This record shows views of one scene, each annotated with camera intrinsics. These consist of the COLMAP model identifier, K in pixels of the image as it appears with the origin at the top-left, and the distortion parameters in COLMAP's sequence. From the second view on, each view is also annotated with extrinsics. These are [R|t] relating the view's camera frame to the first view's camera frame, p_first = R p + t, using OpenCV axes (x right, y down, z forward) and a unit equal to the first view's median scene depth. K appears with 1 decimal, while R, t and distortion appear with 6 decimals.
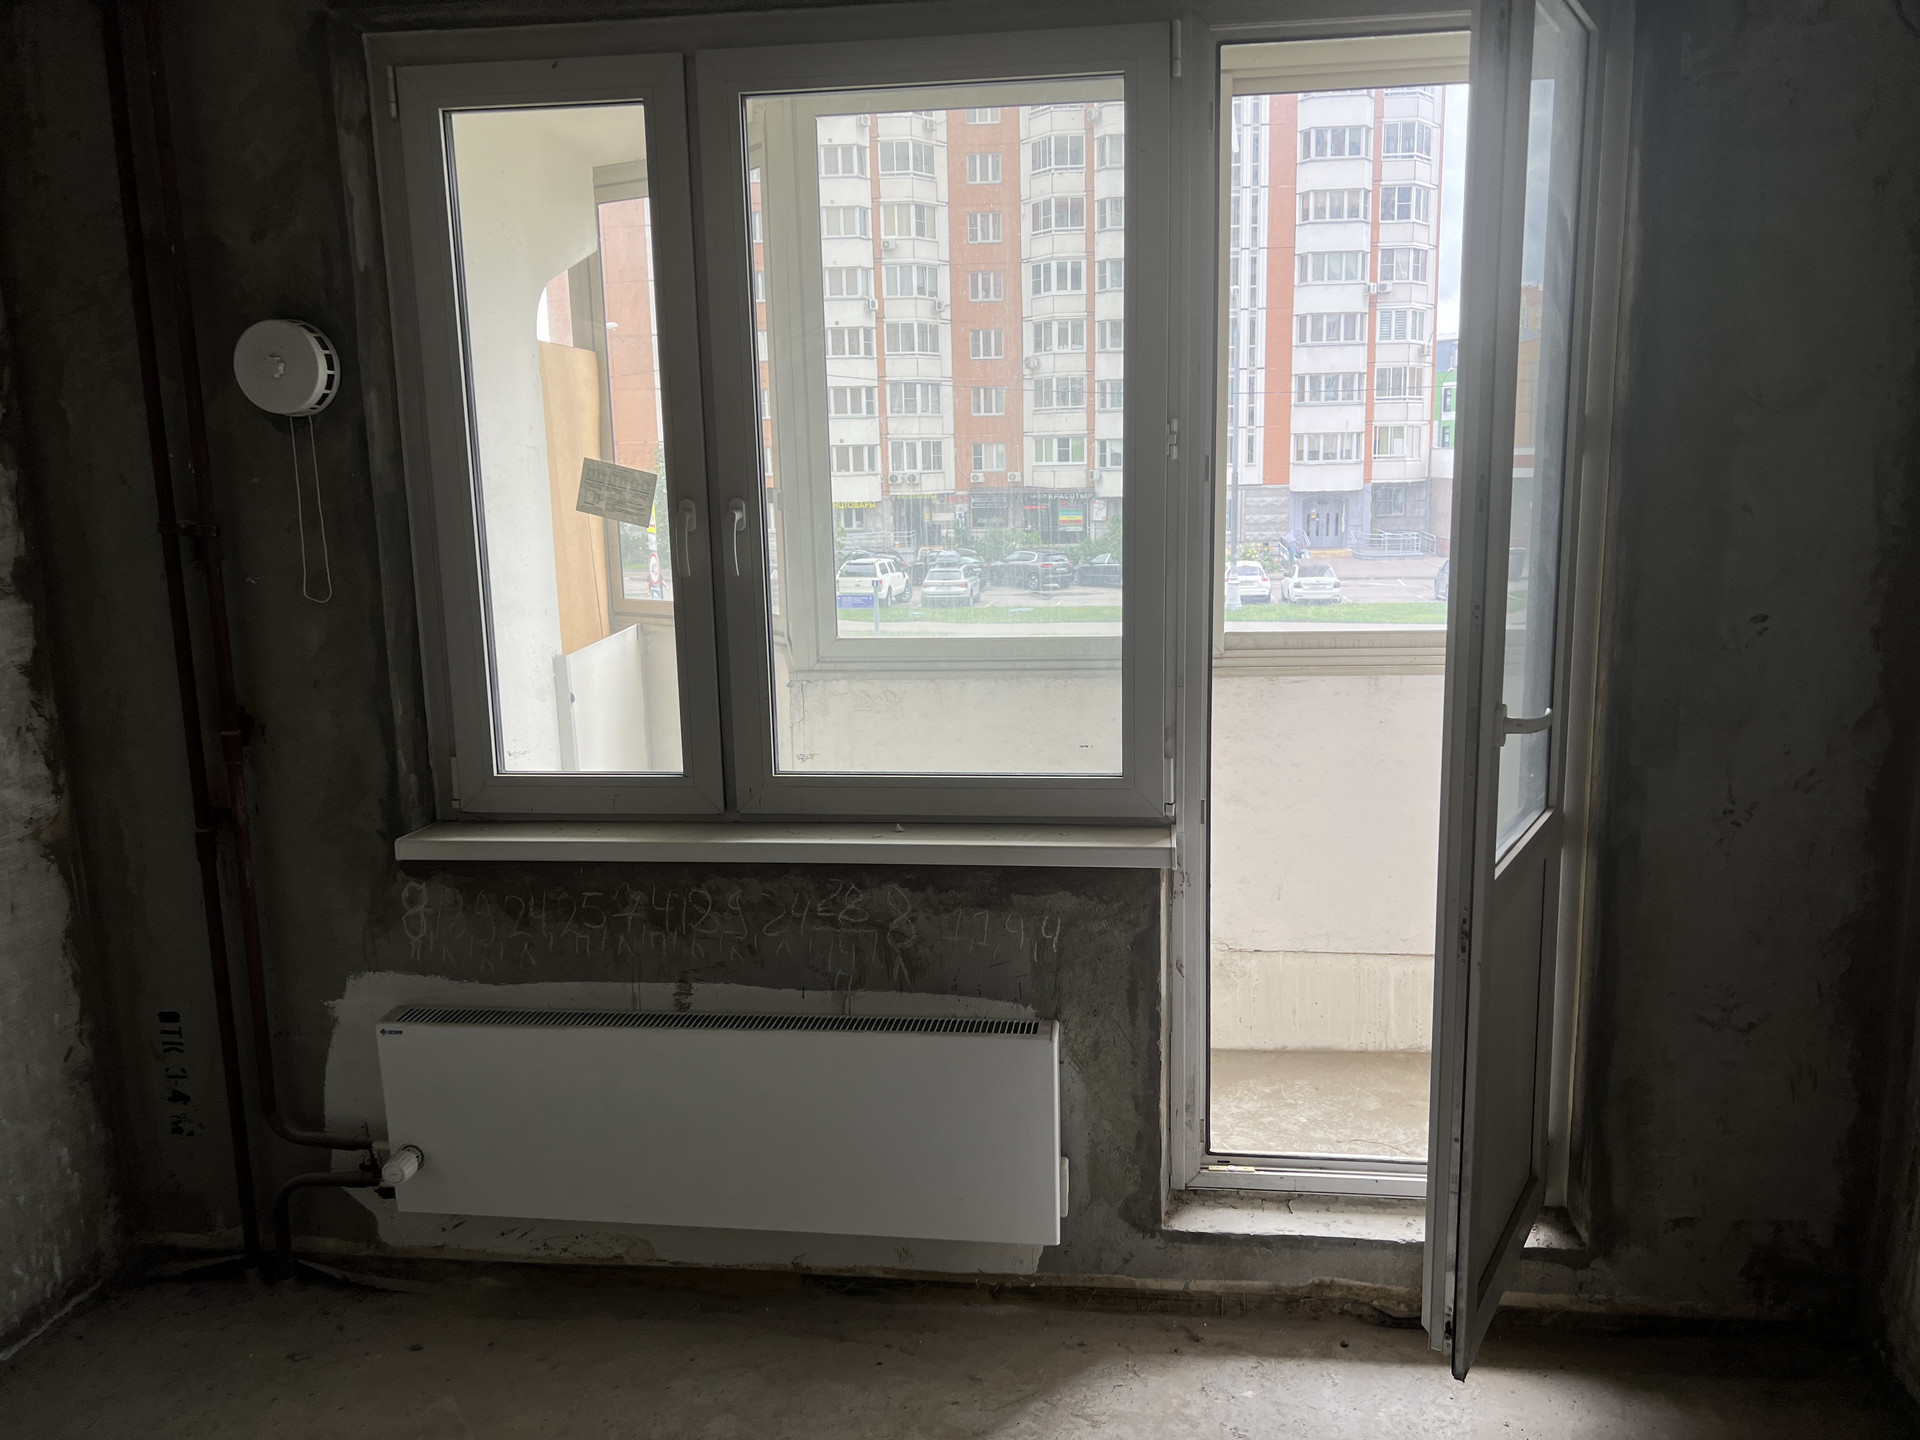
lens RADIAL K [[1434.7, 0, 969.0], [0, 1434.7, 717.1], [0, 0, 1]] dist [0.058734, -0.060614]
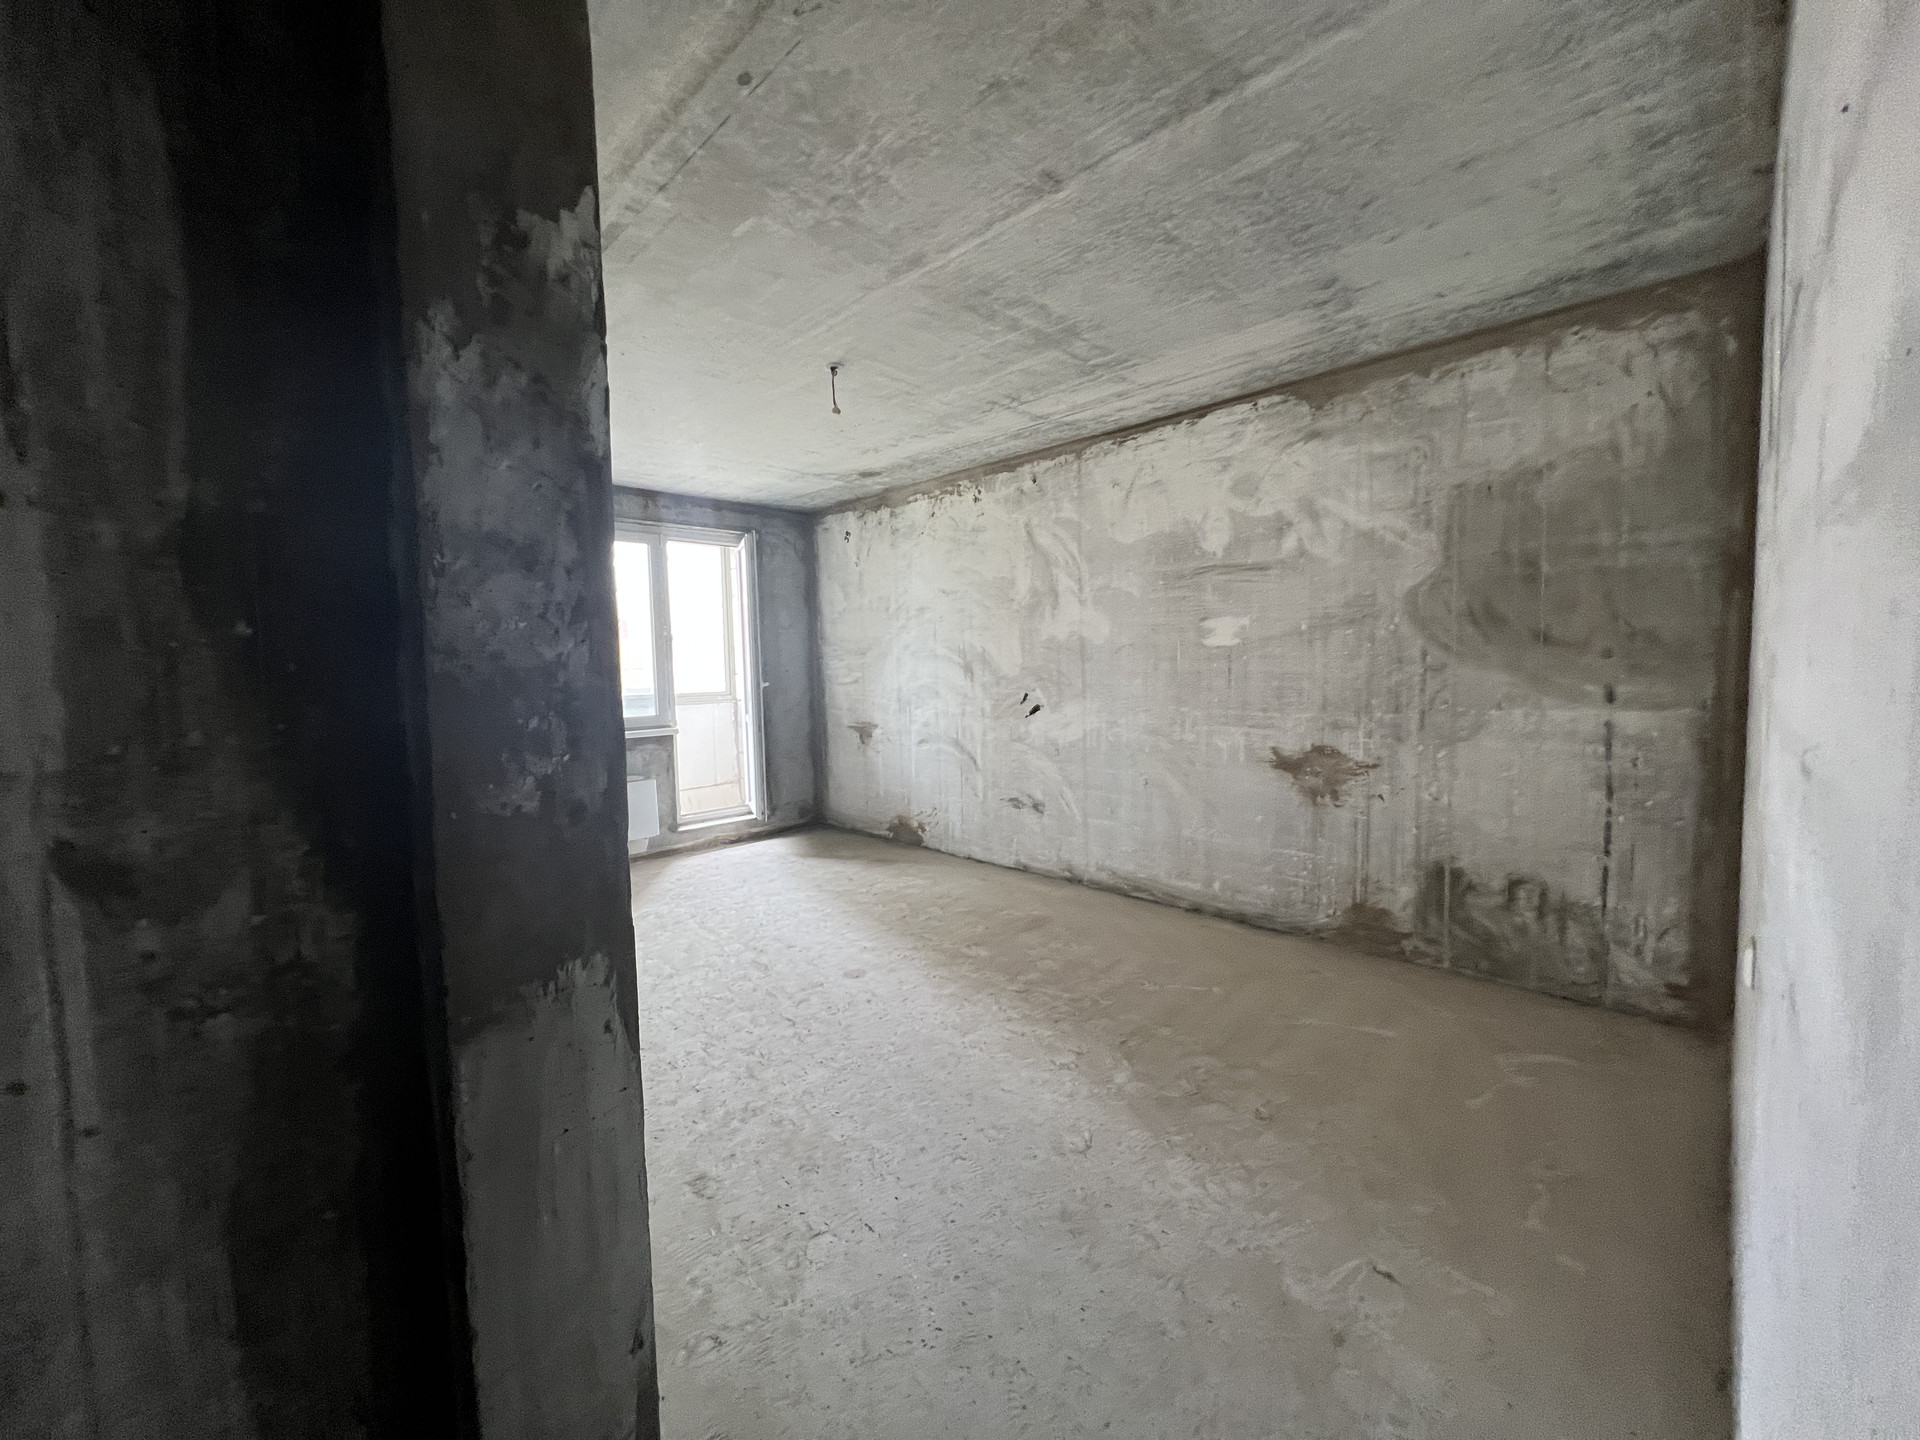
lens RADIAL K [[768.2, 0, 958.7], [0, 768.2, 713.3], [0, 0, 1]] dist [-0.001796, 0.000542]
pose [[0.613110, -0.043969, 0.788773, -0.995021], [0.149548, 0.986857, -0.061232, 0.275407], [-0.775713, 0.155502, 0.611627, -0.874030]]
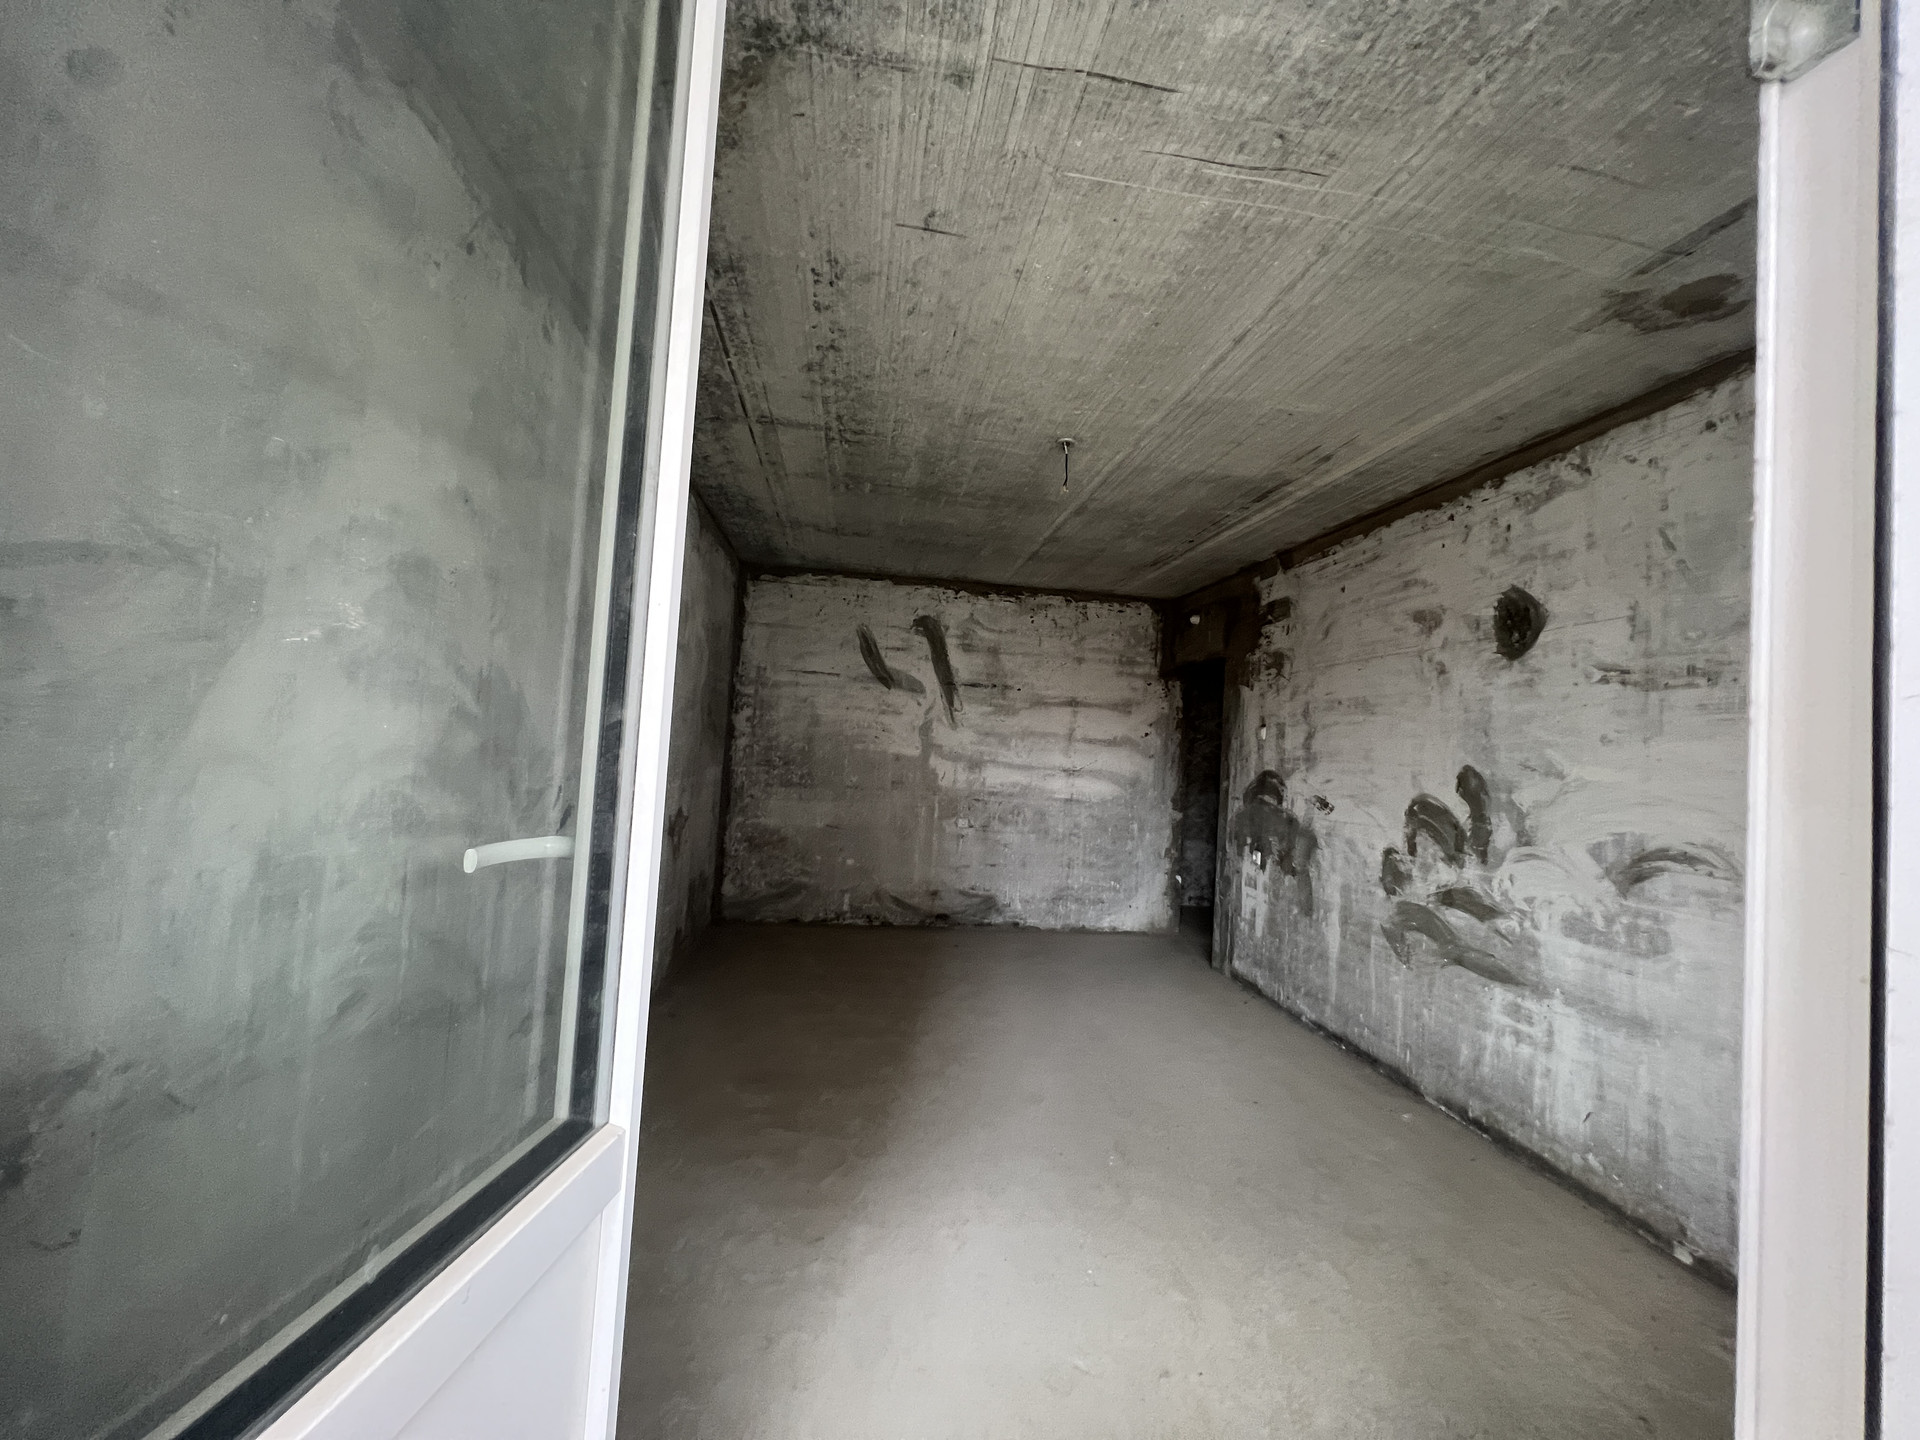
lens RADIAL K [[768.2, 0, 958.7], [0, 768.2, 715.2], [0, 0, 1]] dist [-0.001796, 0.000542]
pose [[-0.963953, -0.048385, -0.261638, 0.255814], [-0.086090, 0.987149, 0.134627, -0.087842], [0.251762, 0.152299, -0.955731, 0.993881]]
